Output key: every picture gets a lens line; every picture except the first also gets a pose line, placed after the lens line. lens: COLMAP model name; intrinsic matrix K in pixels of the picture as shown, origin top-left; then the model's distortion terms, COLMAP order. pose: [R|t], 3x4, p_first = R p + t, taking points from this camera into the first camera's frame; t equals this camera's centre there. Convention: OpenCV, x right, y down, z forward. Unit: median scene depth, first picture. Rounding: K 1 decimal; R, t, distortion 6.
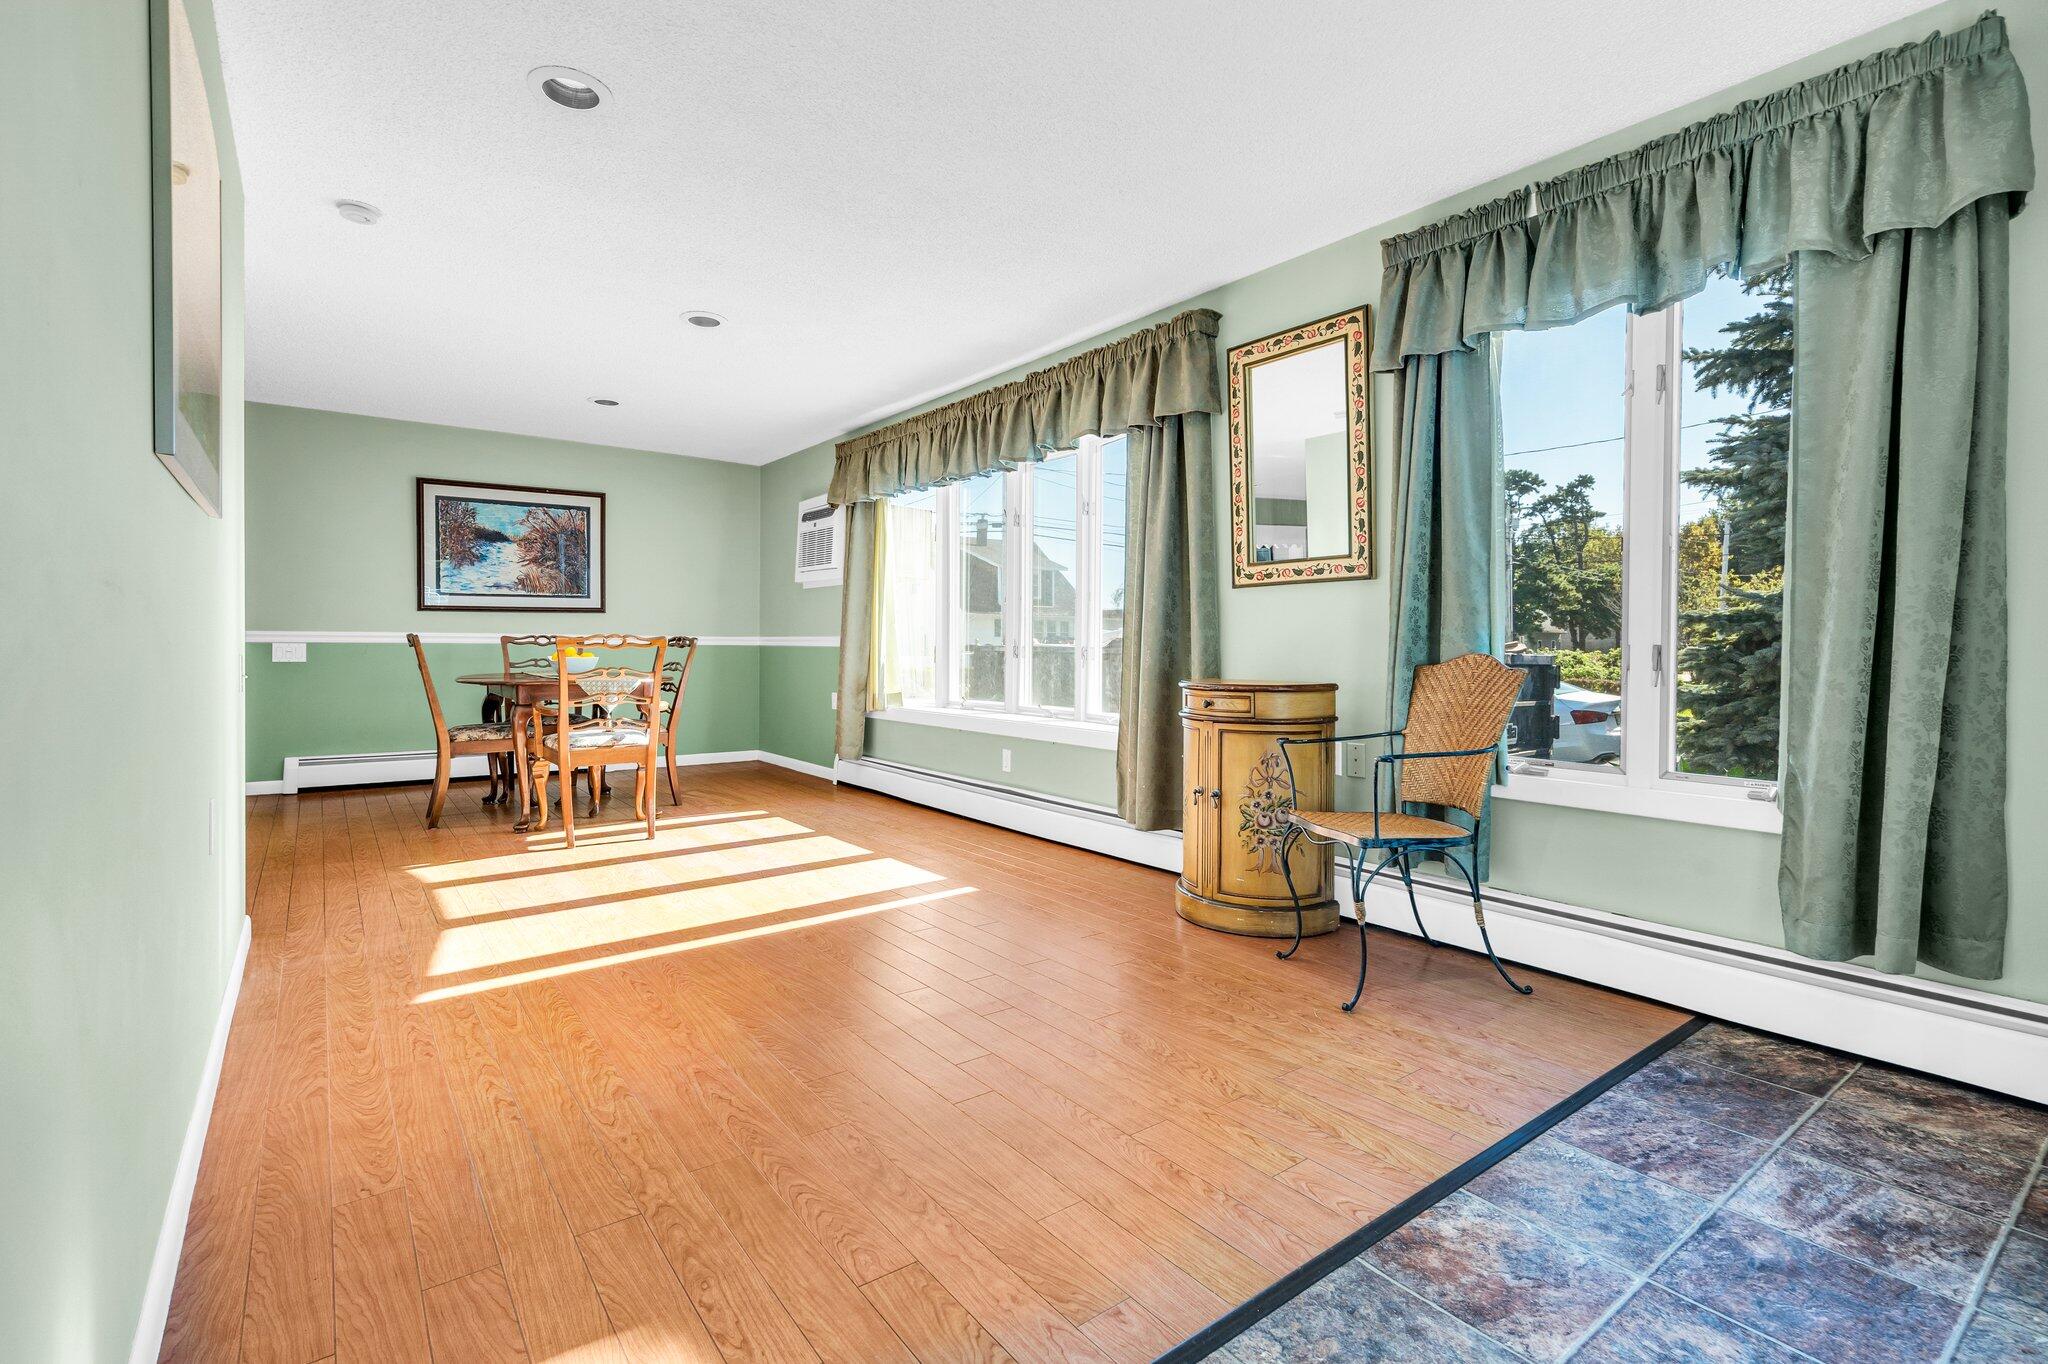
lens RADIAL K [[936.7, 0, 1024.5], [0, 936.7, 658.5], [0, 0, 1]] dist [0.000708, 0.000047]
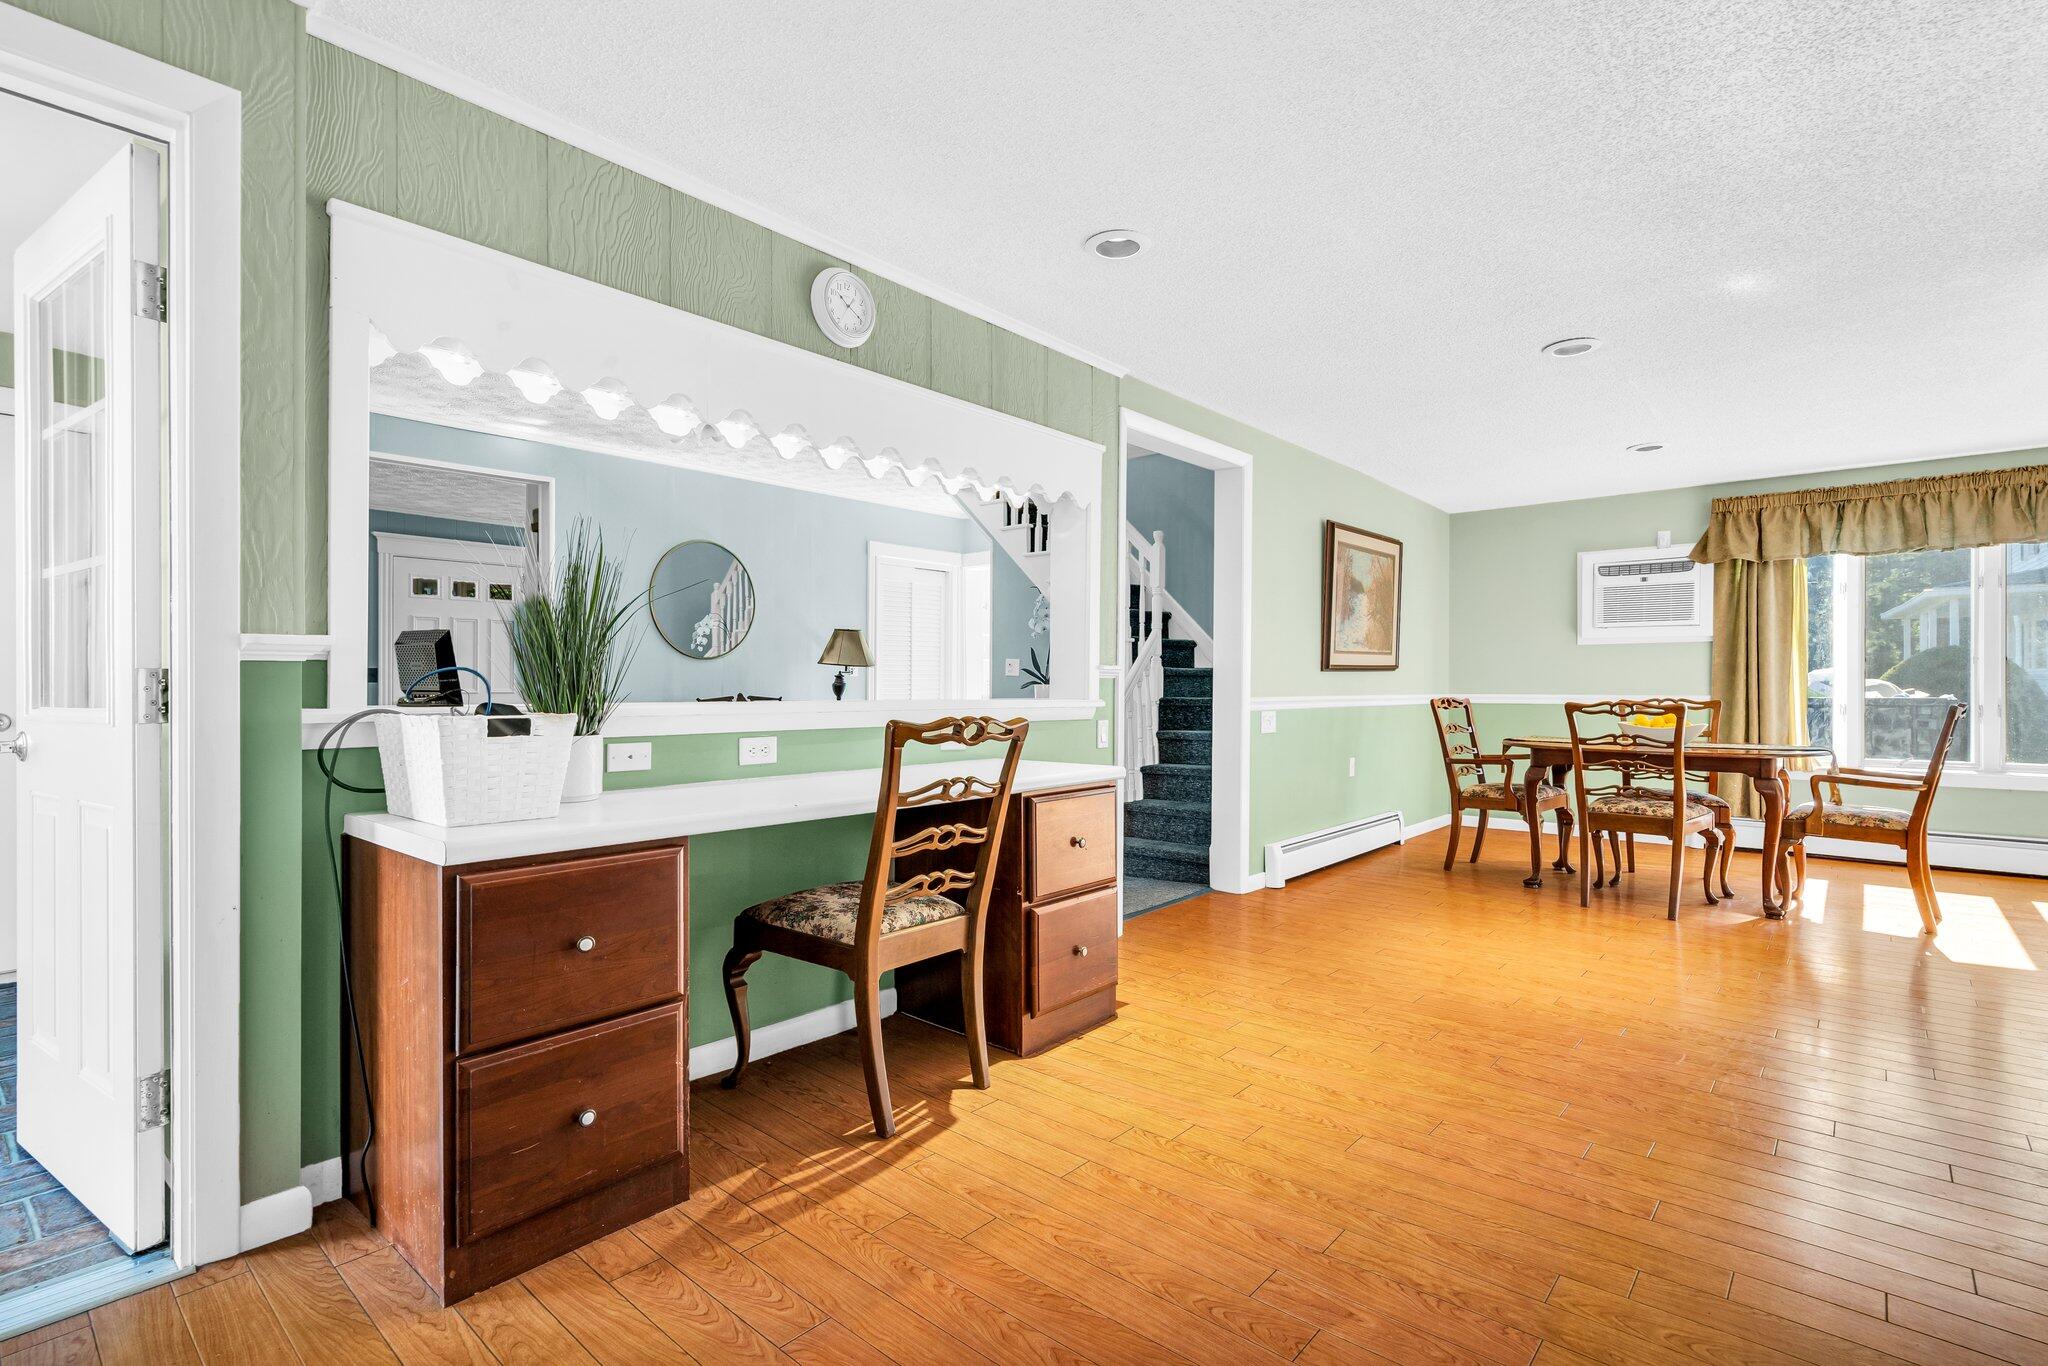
lens RADIAL K [[960.5, 0, 1024.0], [0, 960.5, 683.0], [0, 0, 1]] dist [0.000731, -0.000027]
pose [[0.978571, -0.003011, 0.205890, -1.109113], [0.004928, 0.999949, -0.008799, -0.033119], [-0.205853, 0.009625, 0.978536, 0.172851]]
